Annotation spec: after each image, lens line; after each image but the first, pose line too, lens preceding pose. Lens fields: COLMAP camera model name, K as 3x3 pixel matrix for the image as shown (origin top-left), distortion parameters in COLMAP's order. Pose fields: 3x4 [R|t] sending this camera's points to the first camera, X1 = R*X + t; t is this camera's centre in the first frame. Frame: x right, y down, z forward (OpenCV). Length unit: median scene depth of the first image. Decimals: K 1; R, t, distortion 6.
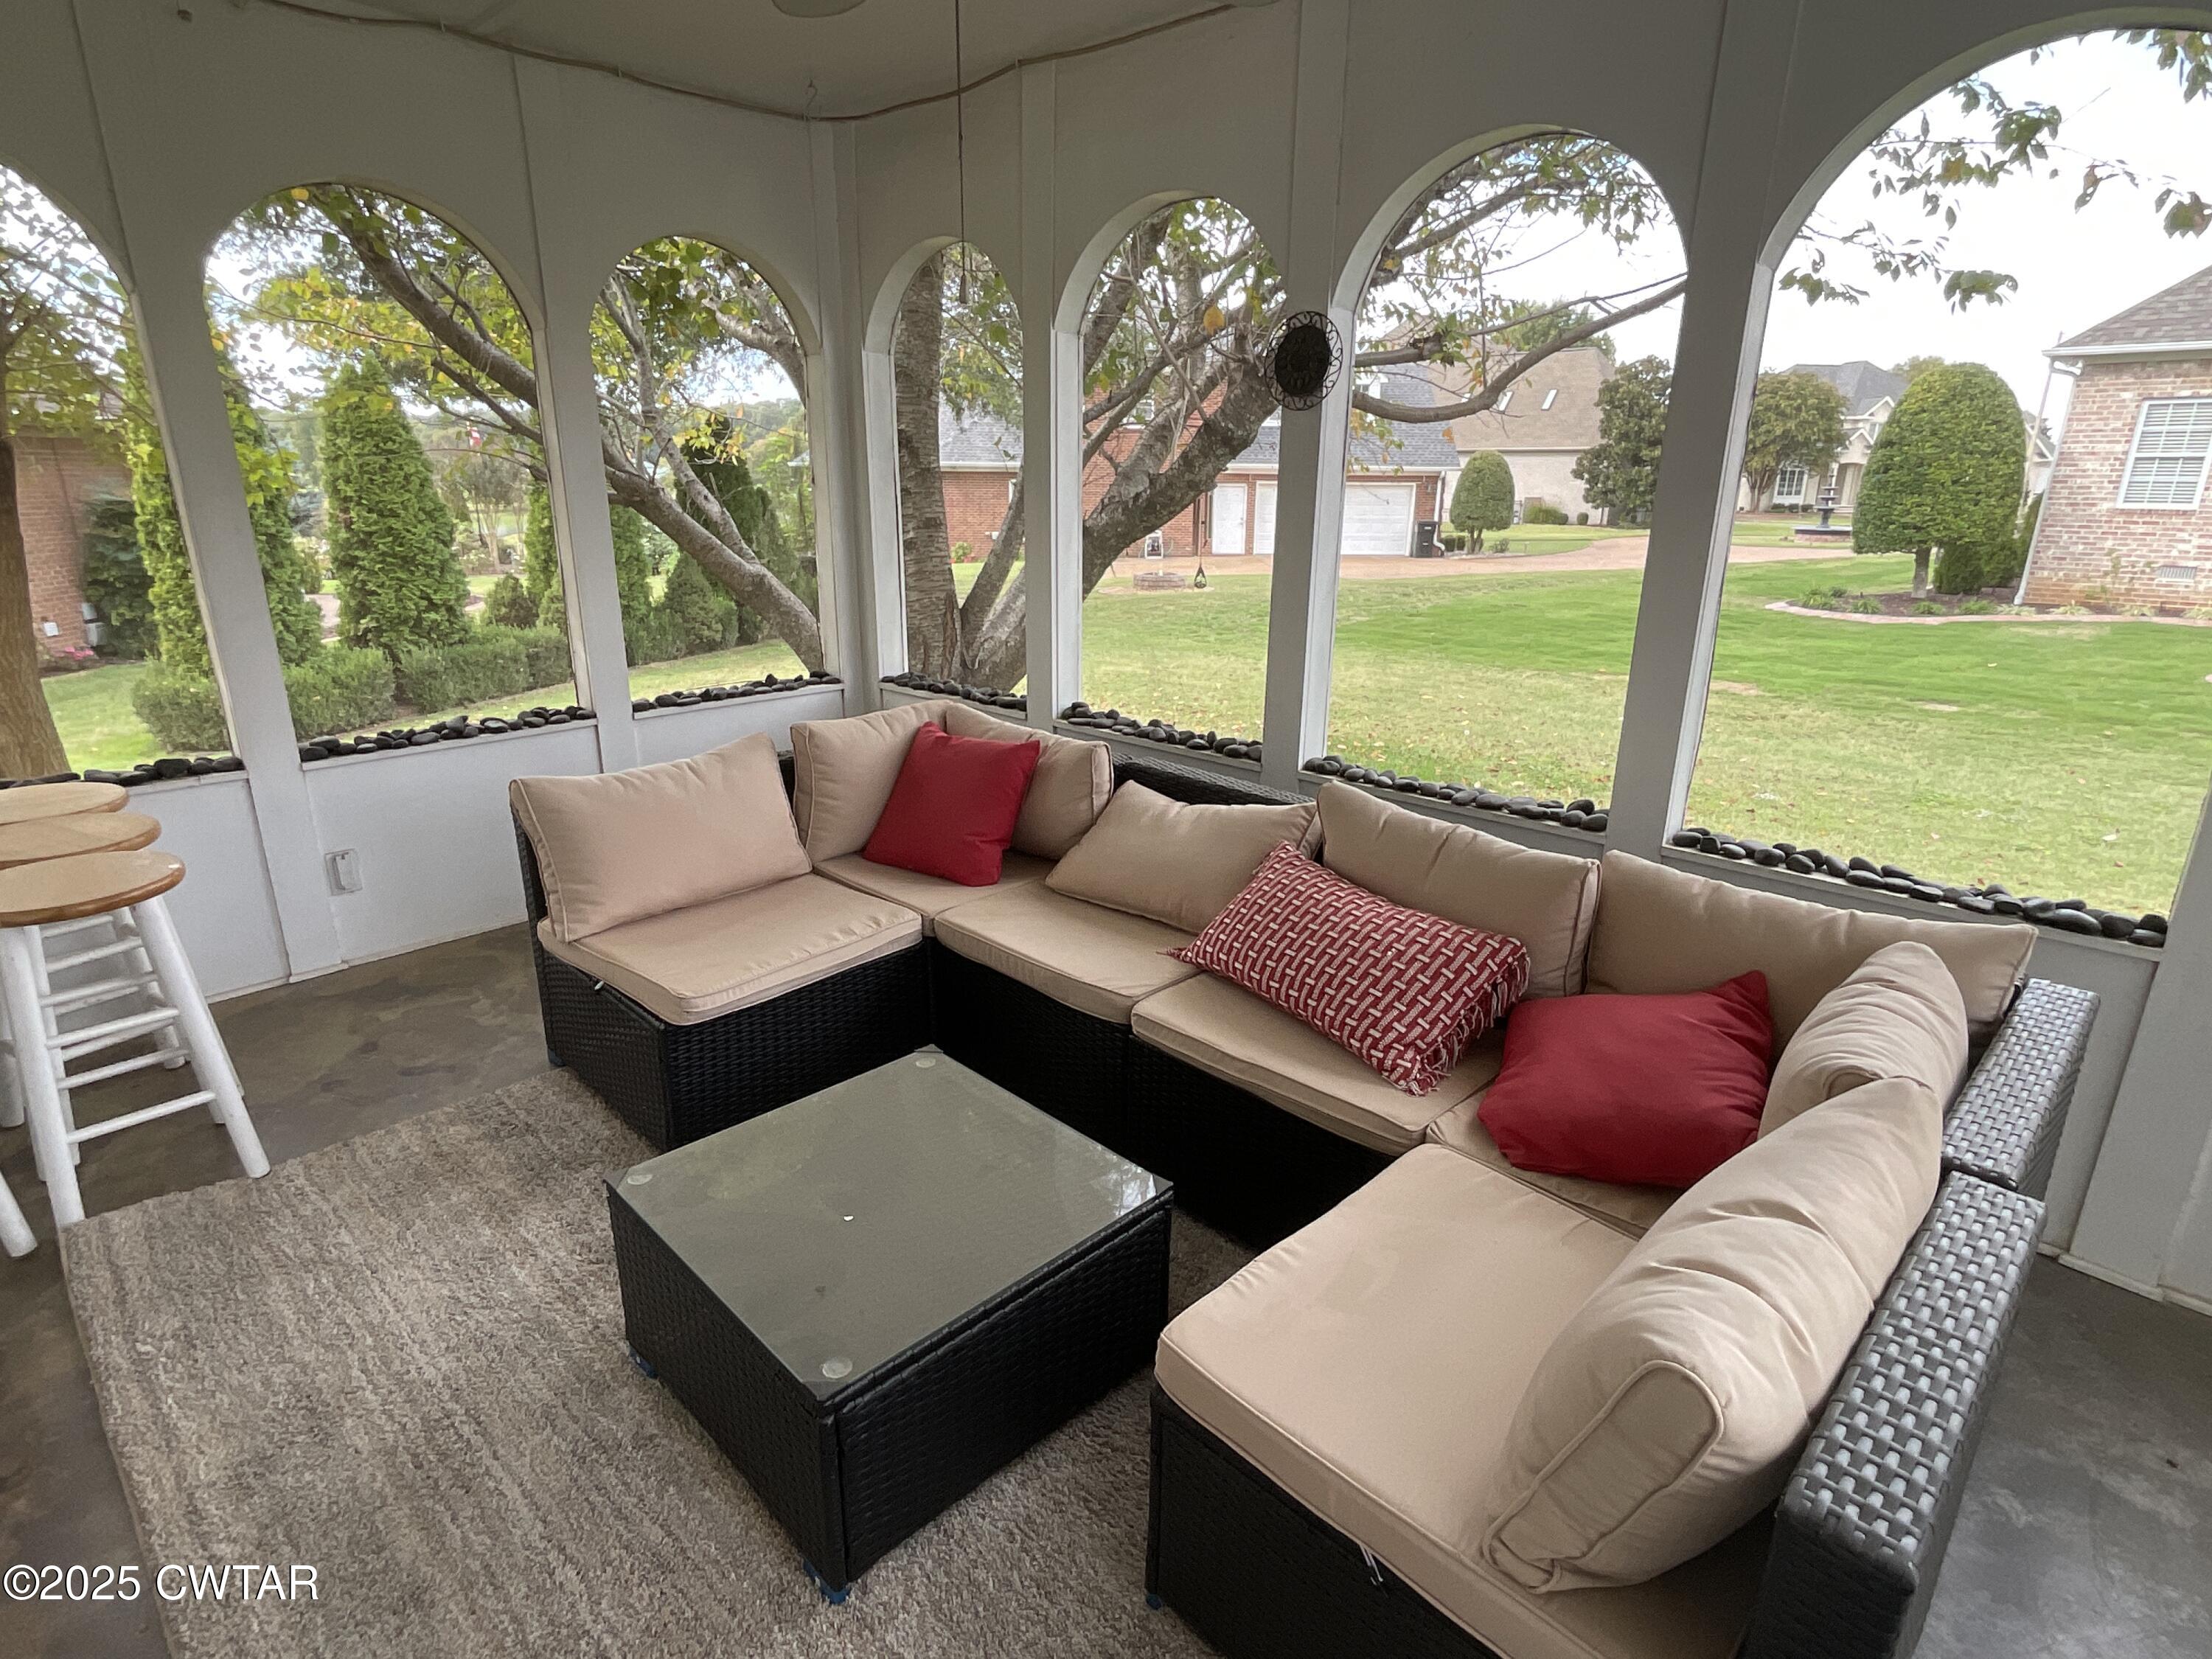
lens RADIAL K [[1168.6, 0, 1106.6], [0, 1168.6, 831.9], [0, 0, 1]] dist [-0.005669, 0.006063]
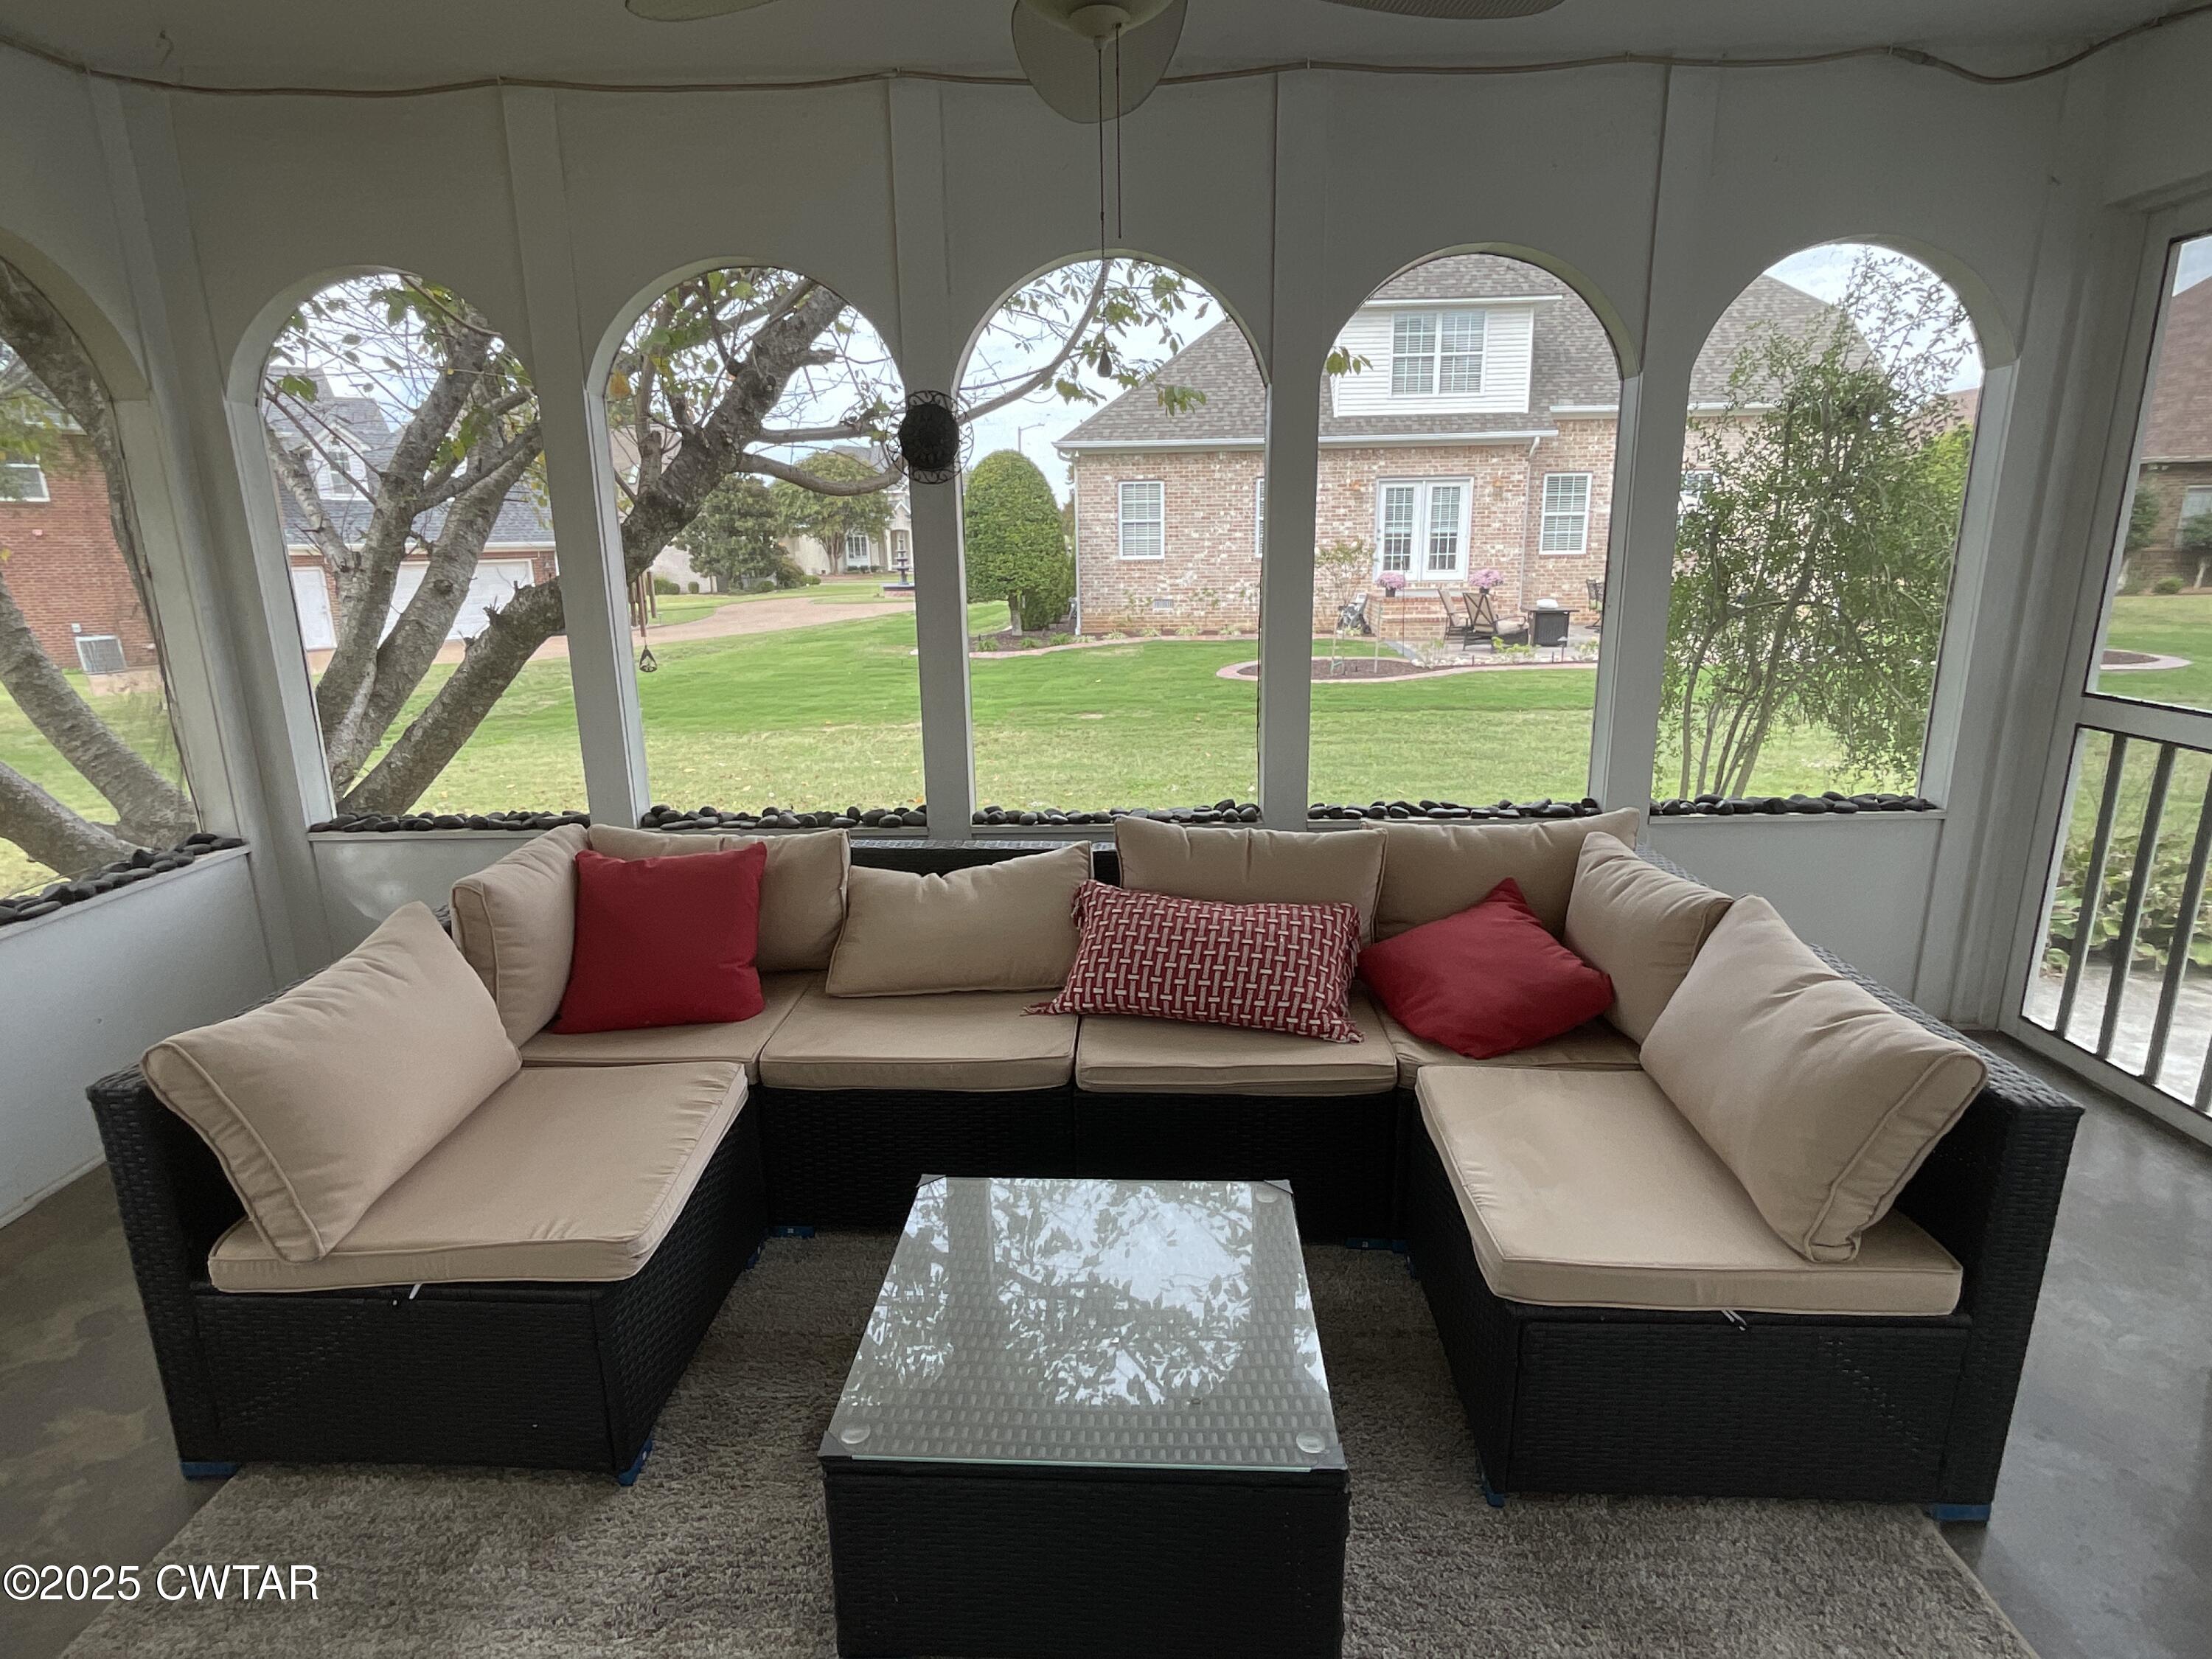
lens RADIAL K [[1168.6, 0, 1107.9], [0, 1168.6, 828.1], [0, 0, 1]] dist [-0.005669, 0.006063]
pose [[0.732549, -0.183203, 0.655598, -0.397812], [0.222256, 0.974692, 0.024029, -0.045572], [-0.643409, 0.128108, 0.754728, 0.134428]]
